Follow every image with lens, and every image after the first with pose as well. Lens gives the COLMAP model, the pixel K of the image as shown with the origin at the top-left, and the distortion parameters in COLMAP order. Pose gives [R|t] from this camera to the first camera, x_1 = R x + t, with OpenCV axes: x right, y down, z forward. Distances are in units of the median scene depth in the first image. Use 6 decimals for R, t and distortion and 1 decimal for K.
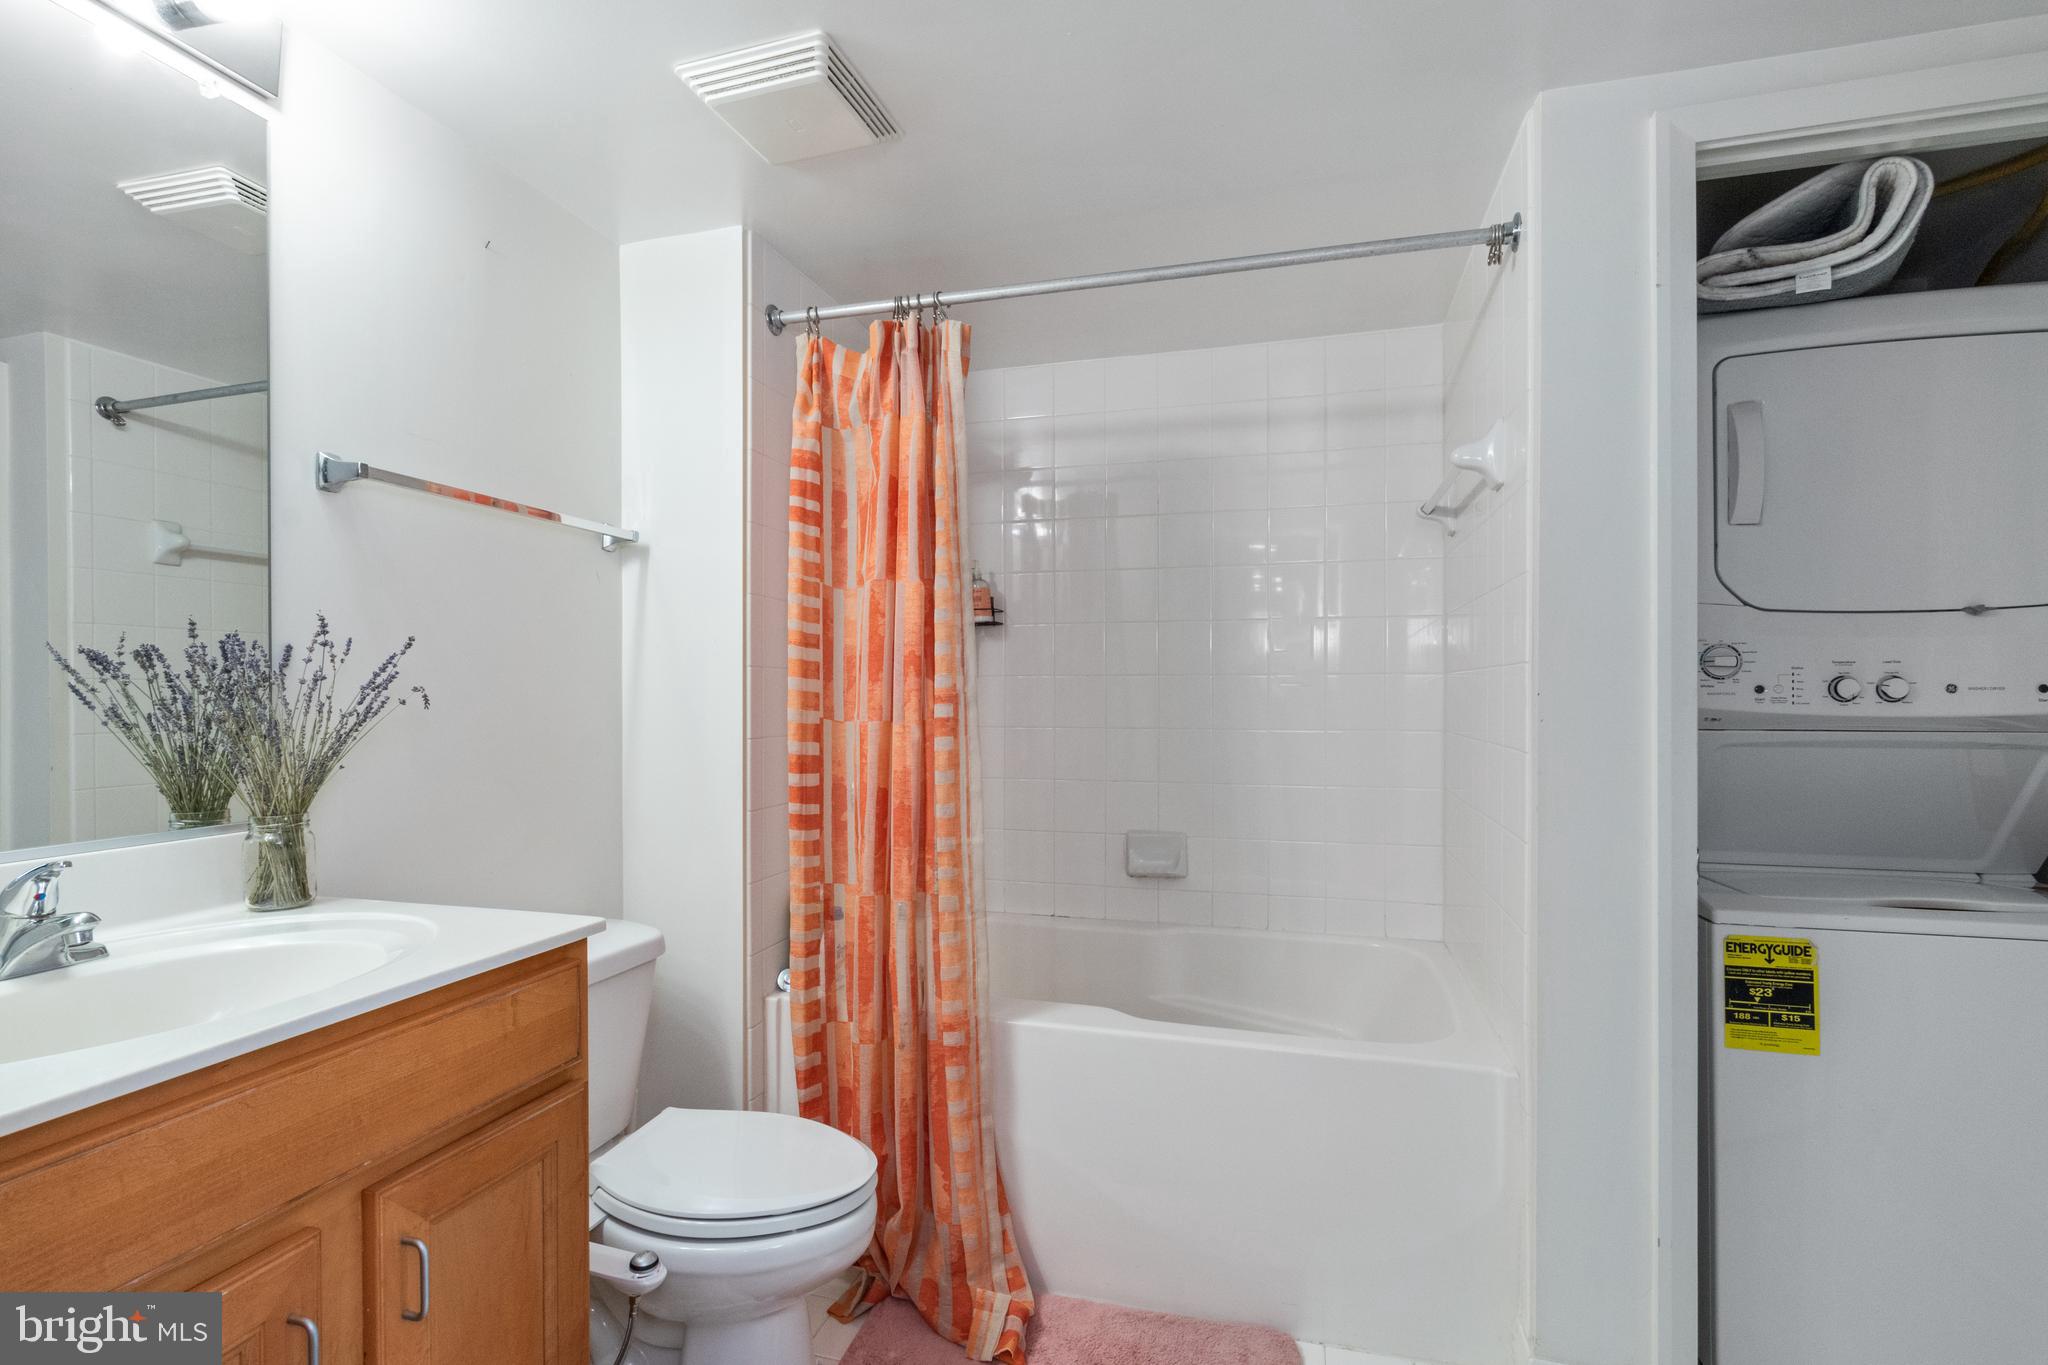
lens RADIAL K [[978.7, 0, 1024.0], [0, 978.7, 682.5], [0, 0, 1]] dist [-0.000332, -0.000193]
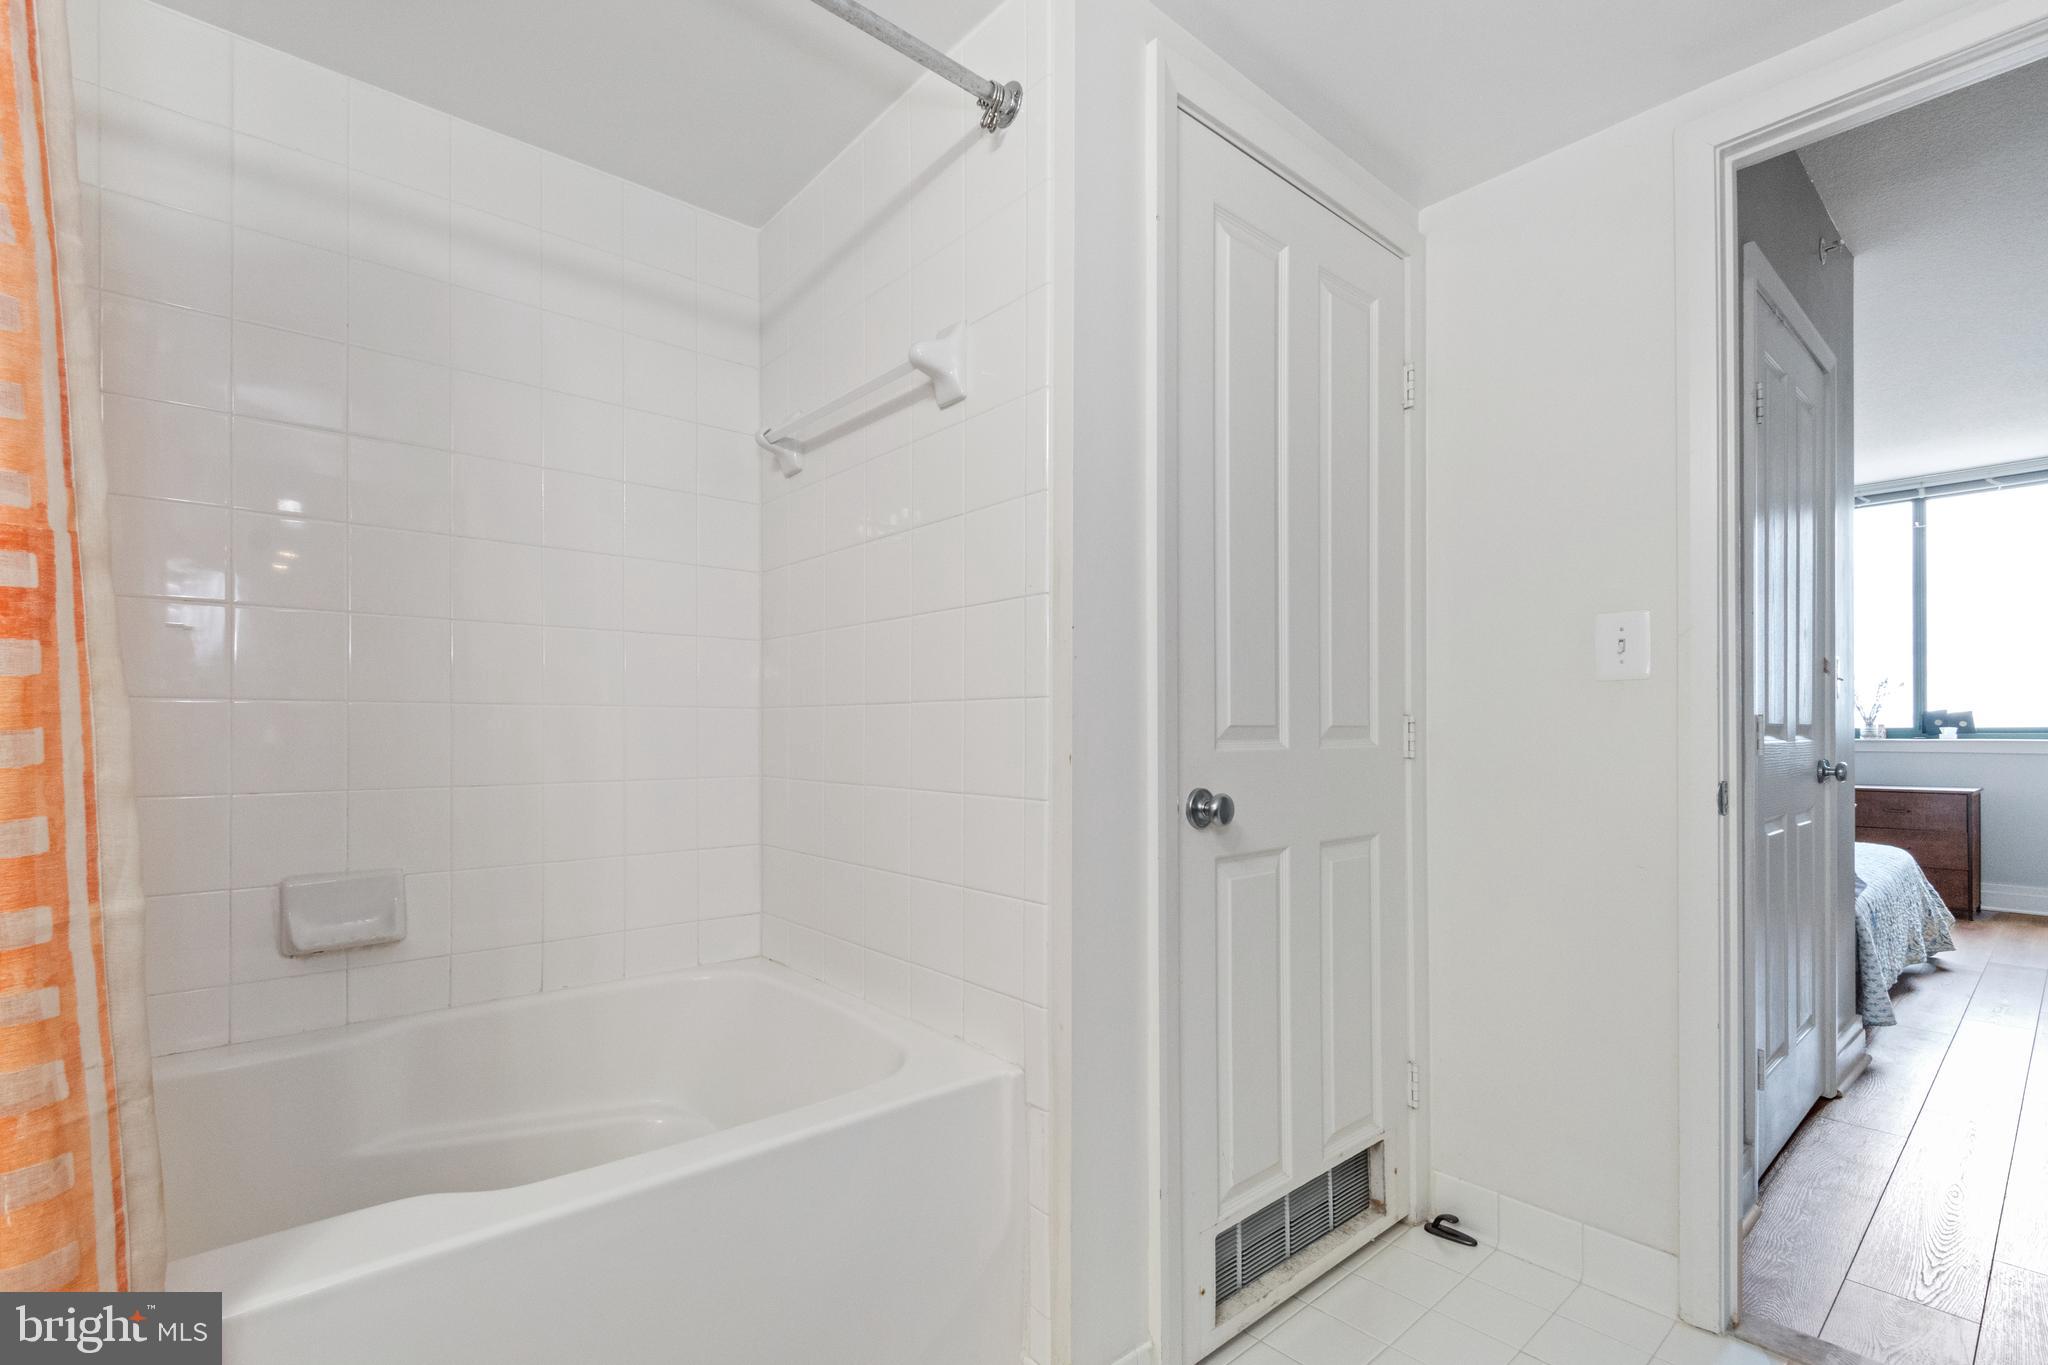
lens RADIAL K [[931.4, 0, 1026.8], [0, 931.4, 729.3], [0, 0, 1]] dist [-0.000472, -0.000180]
pose [[0.546229, 0.002359, 0.837633, -0.162577], [-0.007604, 0.999969, 0.002143, 0.084796], [-0.837601, -0.007540, 0.546230, 0.482154]]
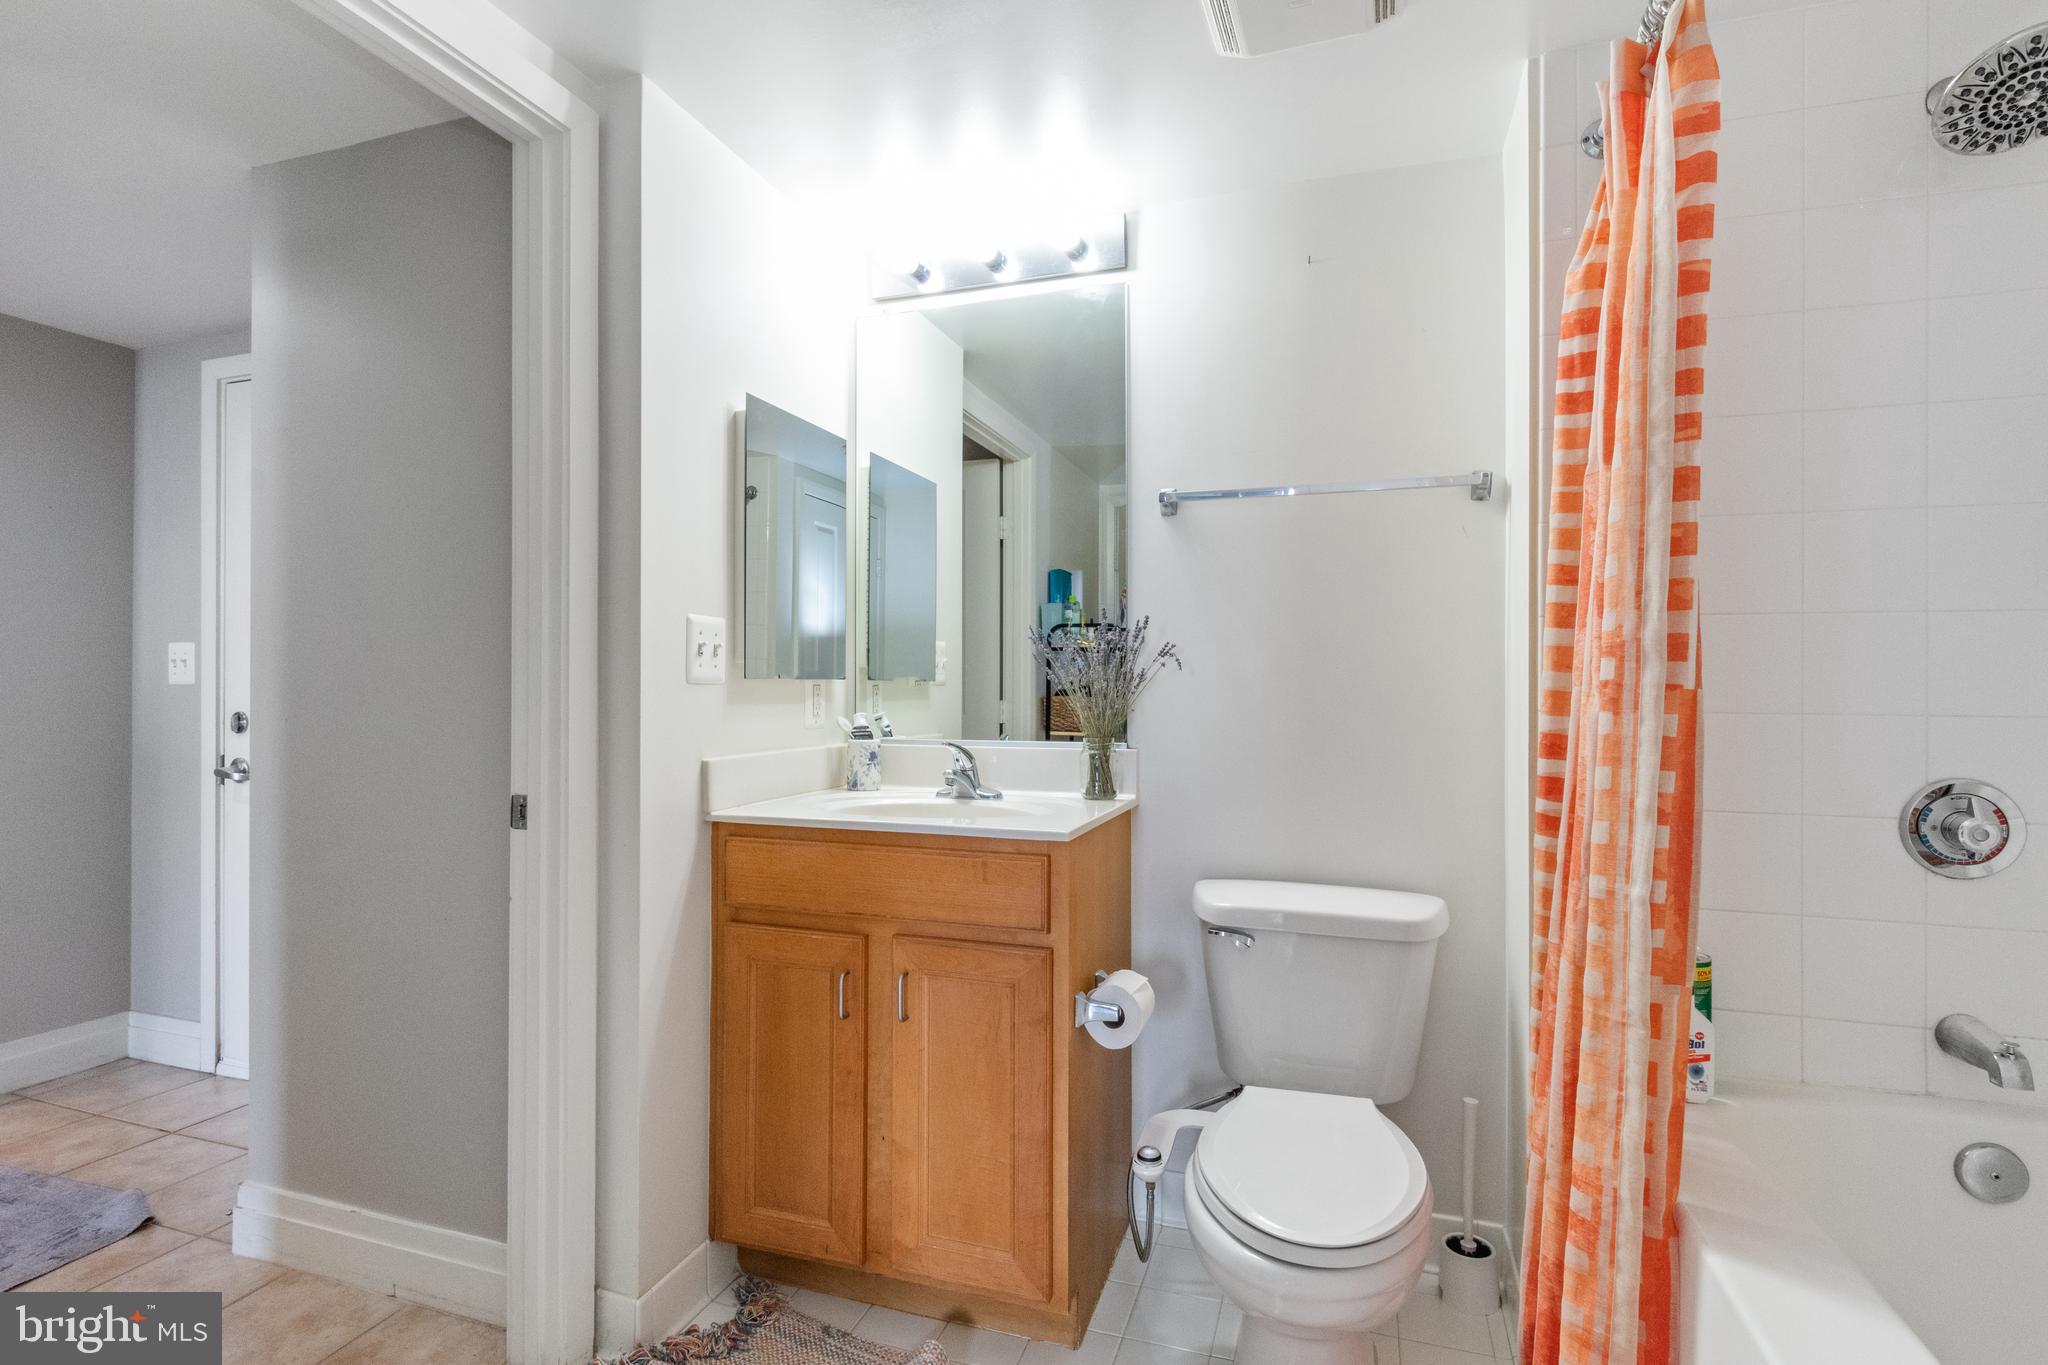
lens RADIAL K [[978.7, 0, 1024.0], [0, 978.7, 682.5], [0, 0, 1]] dist [-0.000332, -0.000193]
pose [[-0.052414, -0.000757, -0.998625, 0.542730], [0.010502, 0.999944, -0.001309, 0.033647], [0.998570, -0.010556, -0.052403, 0.663456]]
